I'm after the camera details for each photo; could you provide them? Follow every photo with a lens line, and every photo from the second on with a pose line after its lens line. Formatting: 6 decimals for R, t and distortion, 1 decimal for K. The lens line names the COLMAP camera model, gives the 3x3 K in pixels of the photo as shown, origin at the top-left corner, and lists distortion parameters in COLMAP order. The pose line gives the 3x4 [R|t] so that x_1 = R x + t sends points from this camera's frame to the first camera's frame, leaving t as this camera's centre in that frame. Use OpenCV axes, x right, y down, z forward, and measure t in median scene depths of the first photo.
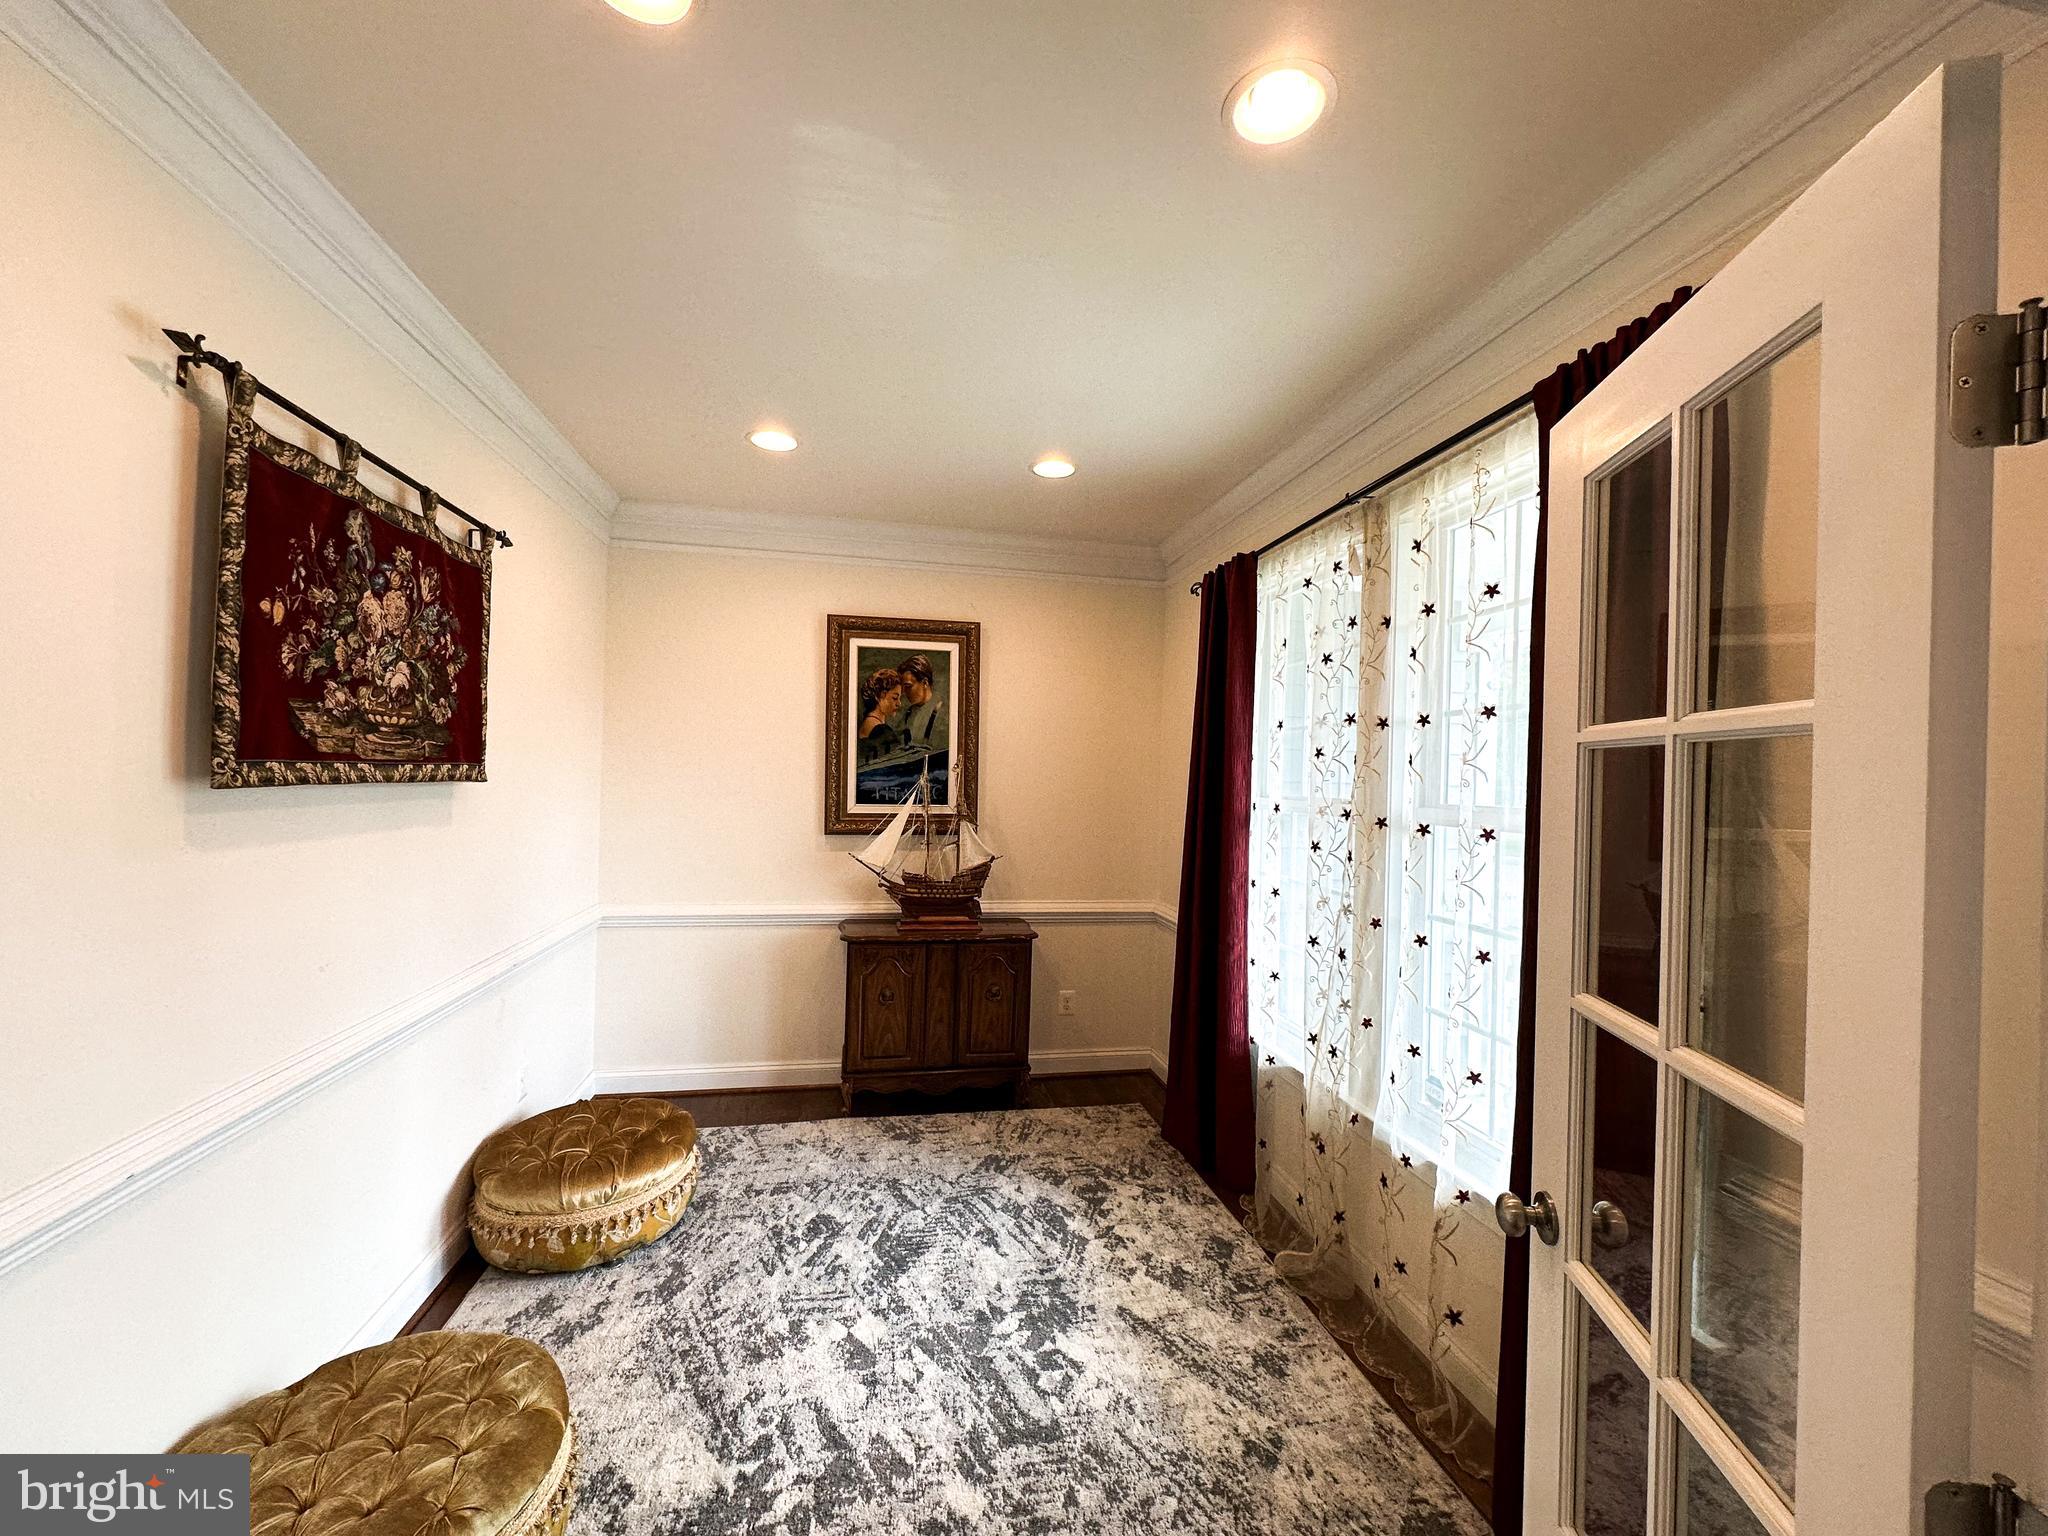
lens RADIAL K [[811.6, 0, 1024.6], [0, 811.6, 772.3], [0, 0, 1]] dist [-0.001563, 0.000255]
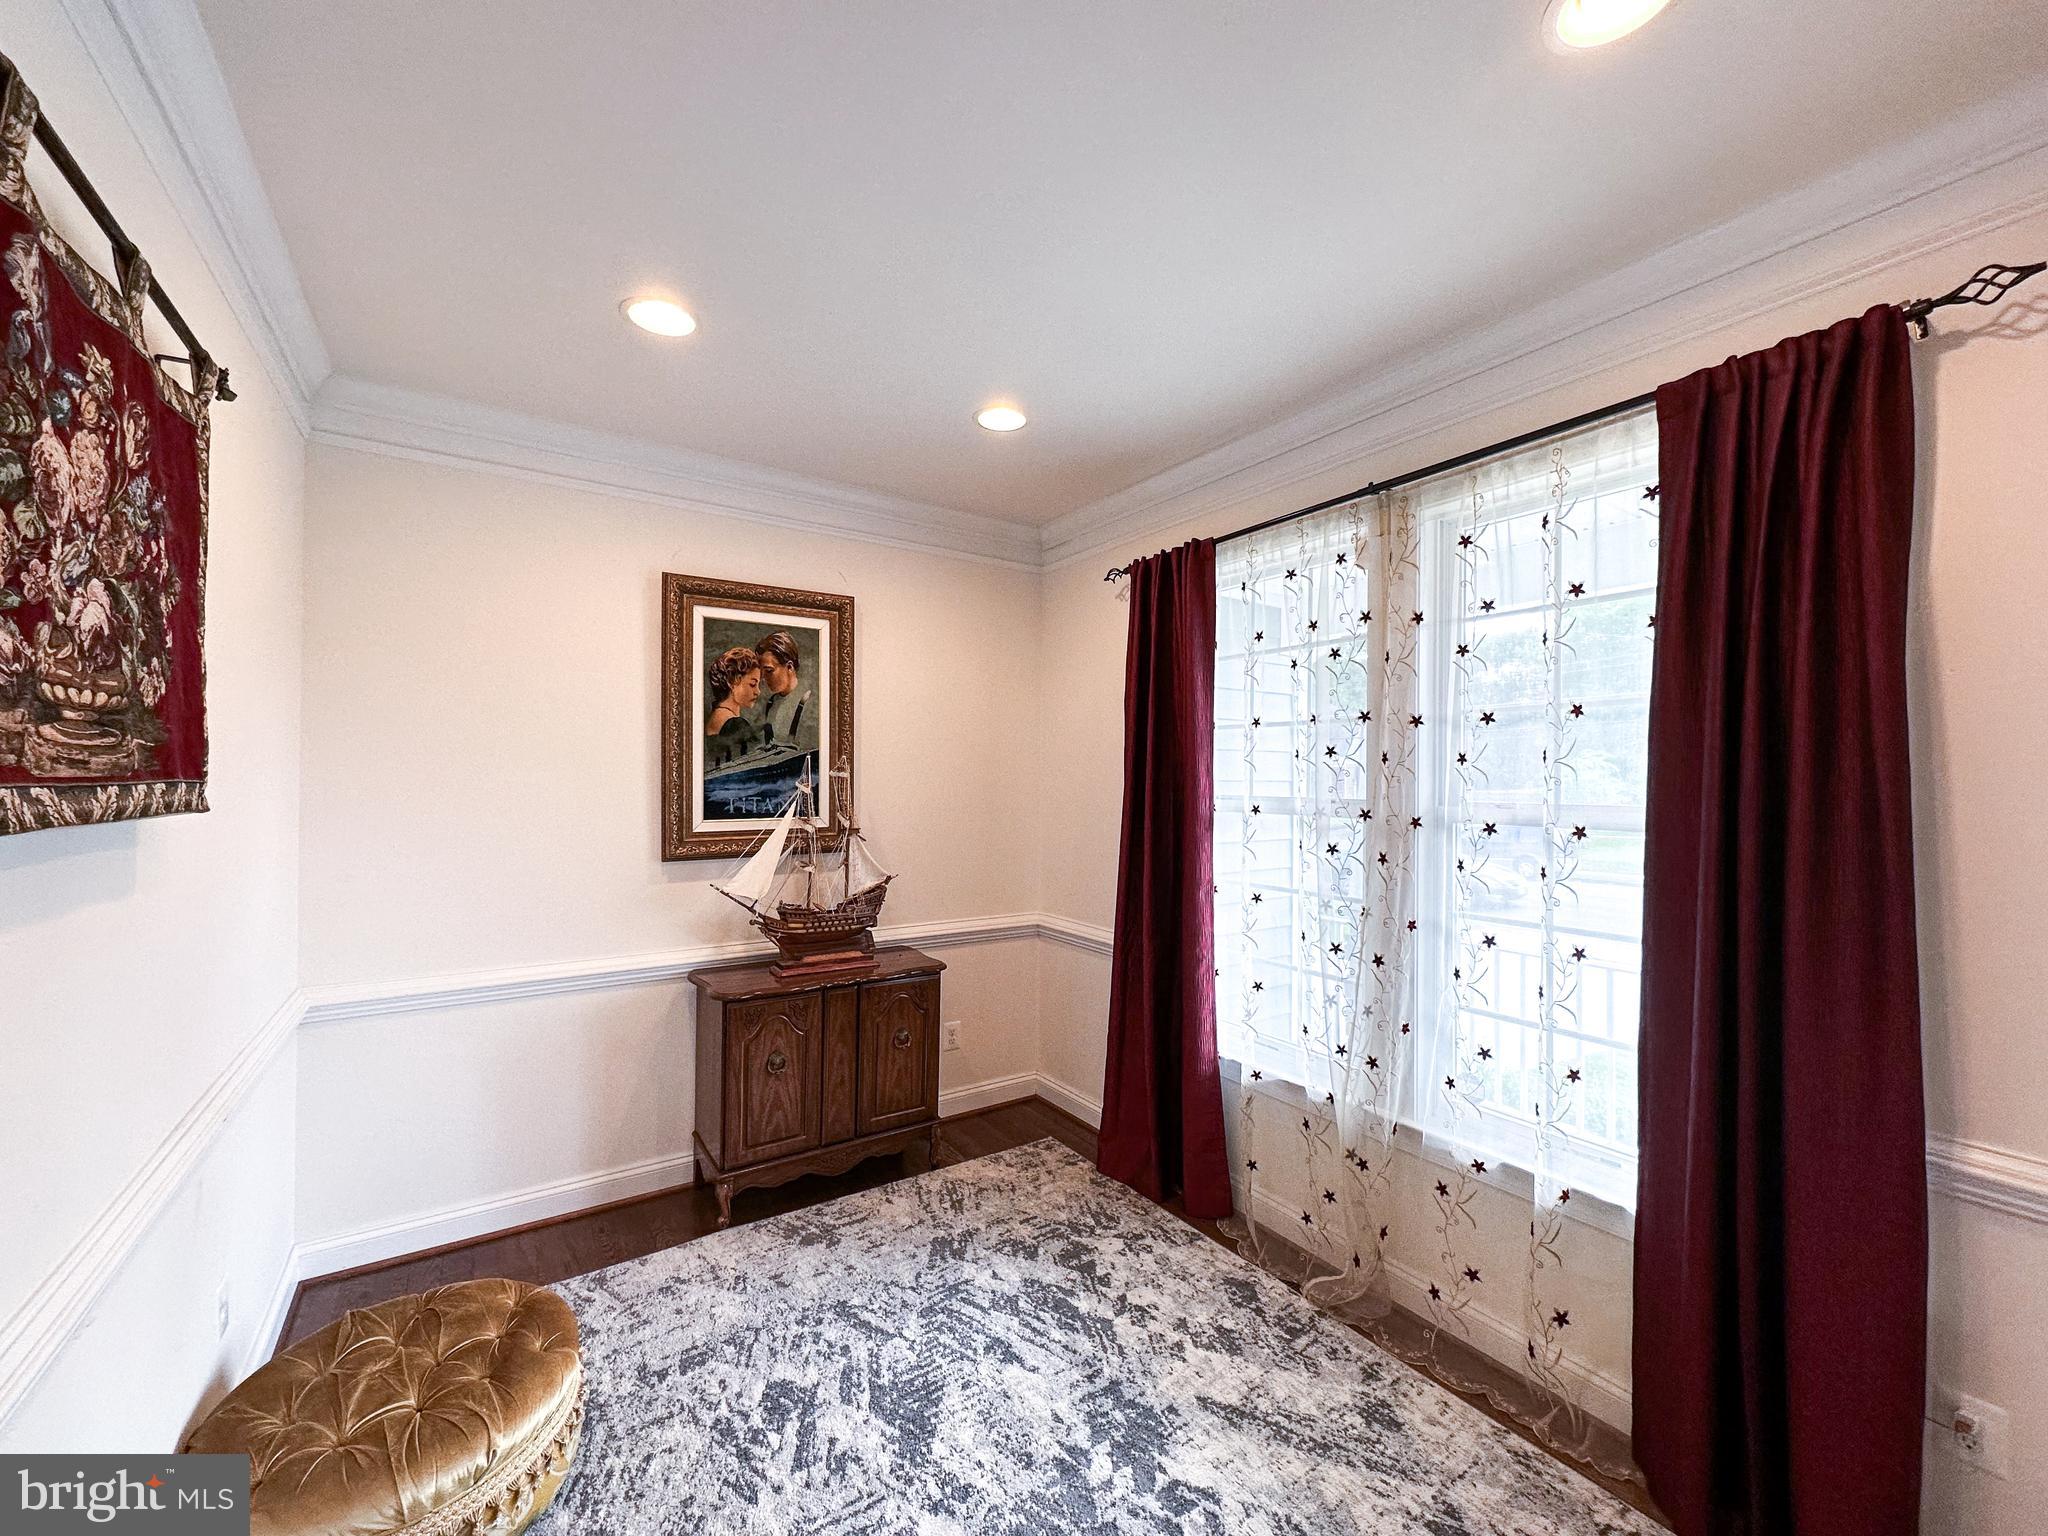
lens RADIAL K [[811.6, 0, 1024.6], [0, 811.6, 772.3], [0, 0, 1]] dist [-0.001563, 0.000255]
pose [[0.923354, -0.015625, 0.383633, -0.316087], [0.014416, 0.999878, 0.006027, -0.009458], [-0.383680, -0.000034, 0.923466, 0.235367]]
